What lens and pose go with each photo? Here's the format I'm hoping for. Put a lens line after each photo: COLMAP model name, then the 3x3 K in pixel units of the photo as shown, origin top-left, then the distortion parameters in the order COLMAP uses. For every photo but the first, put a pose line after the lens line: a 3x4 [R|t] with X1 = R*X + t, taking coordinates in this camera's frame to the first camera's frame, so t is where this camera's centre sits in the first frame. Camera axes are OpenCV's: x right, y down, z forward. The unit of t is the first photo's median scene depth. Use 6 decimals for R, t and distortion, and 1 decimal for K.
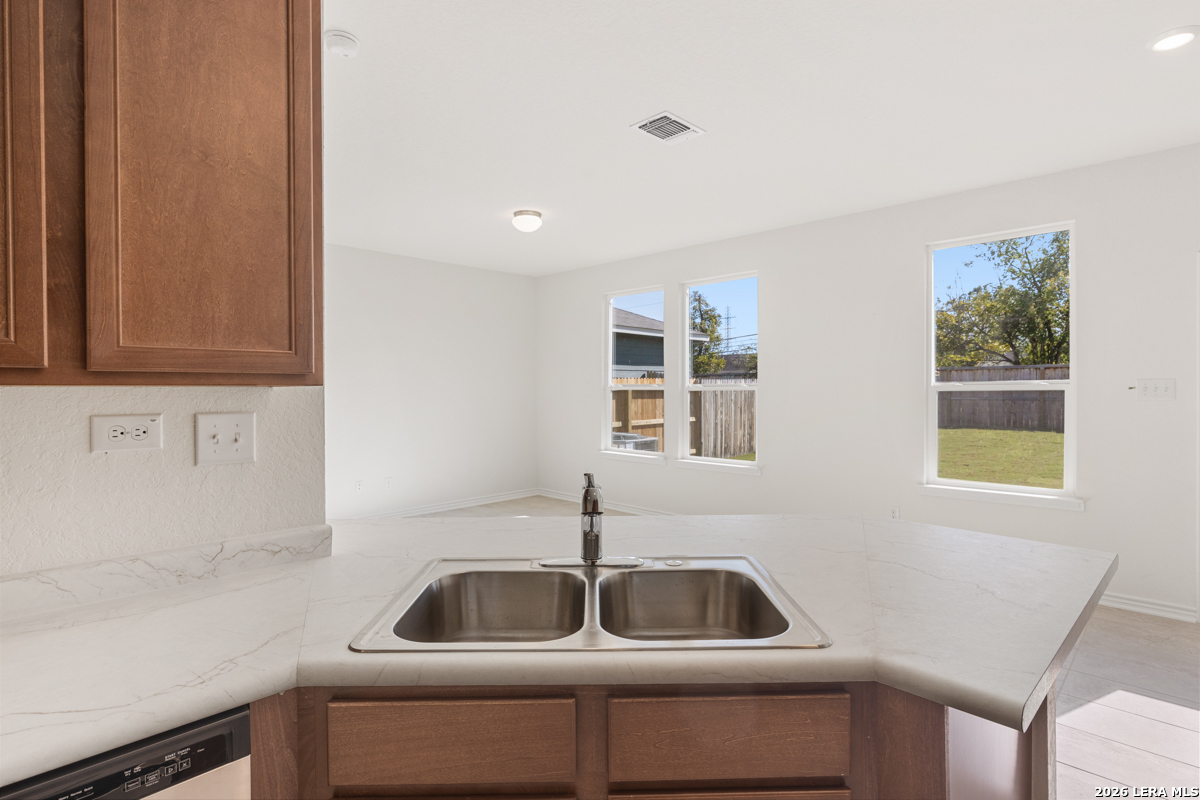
lens RADIAL K [[595.9, 0, 607.5], [0, 595.9, 393.5], [0, 0, 1]] dist [0.000602, -0.001395]
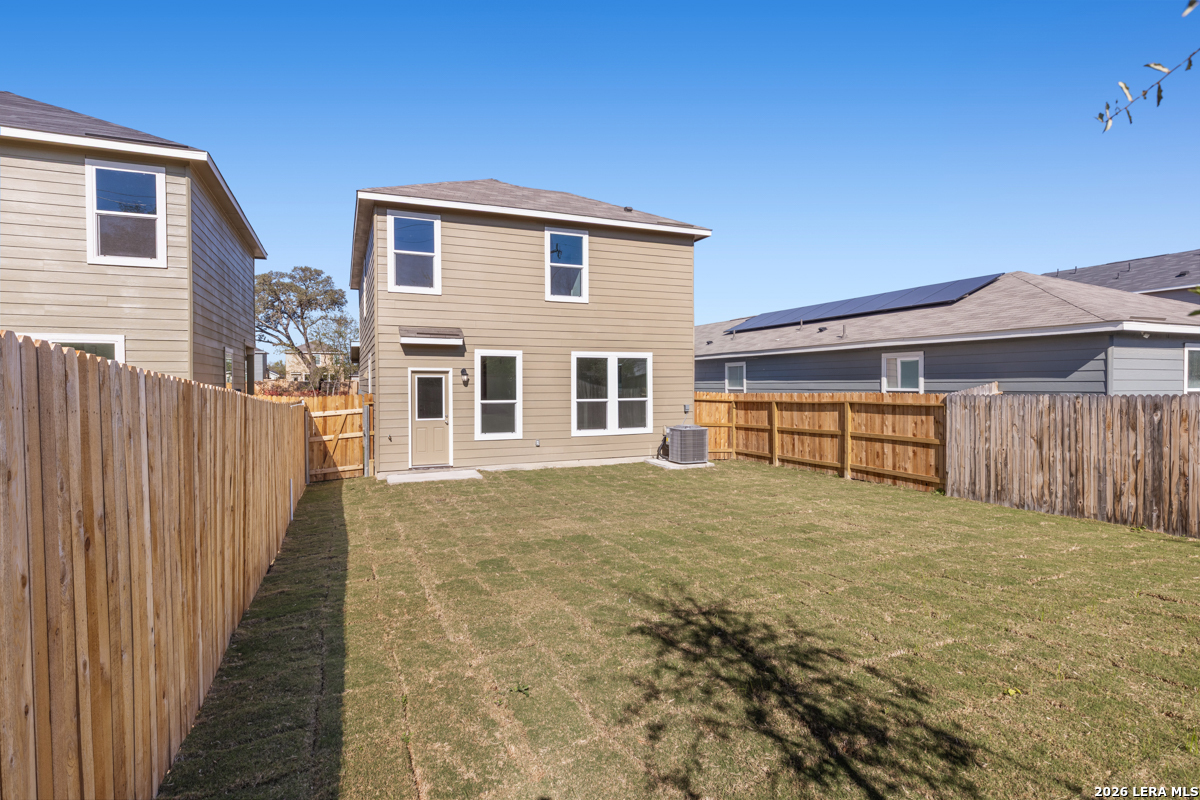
lens RADIAL K [[595.9, 0, 604.9], [0, 595.9, 390.3], [0, 0, 1]] dist [0.000602, -0.001395]
pose [[-0.387880, 0.011613, -0.921637, 1.039375], [-0.002279, 0.999905, 0.013559, -0.037909], [0.921707, 0.007359, -0.387817, 0.841957]]
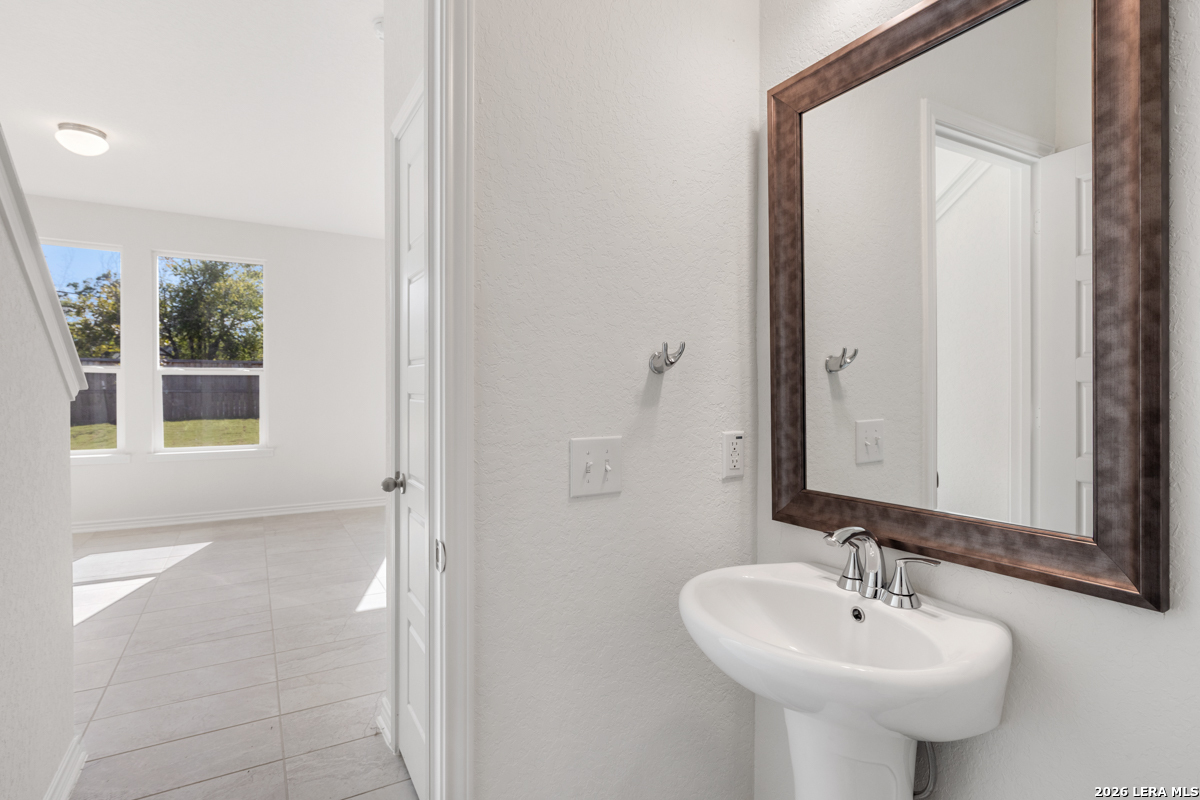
lens RADIAL K [[595.9, 0, 596.3], [0, 595.9, 396.2], [0, 0, 1]] dist [0.000602, -0.001395]
pose [[0.273313, -0.017741, 0.961761, -0.231551], [0.006372, 0.999841, 0.016633, 0.006836], [-0.961904, 0.001582, 0.273383, 0.058928]]
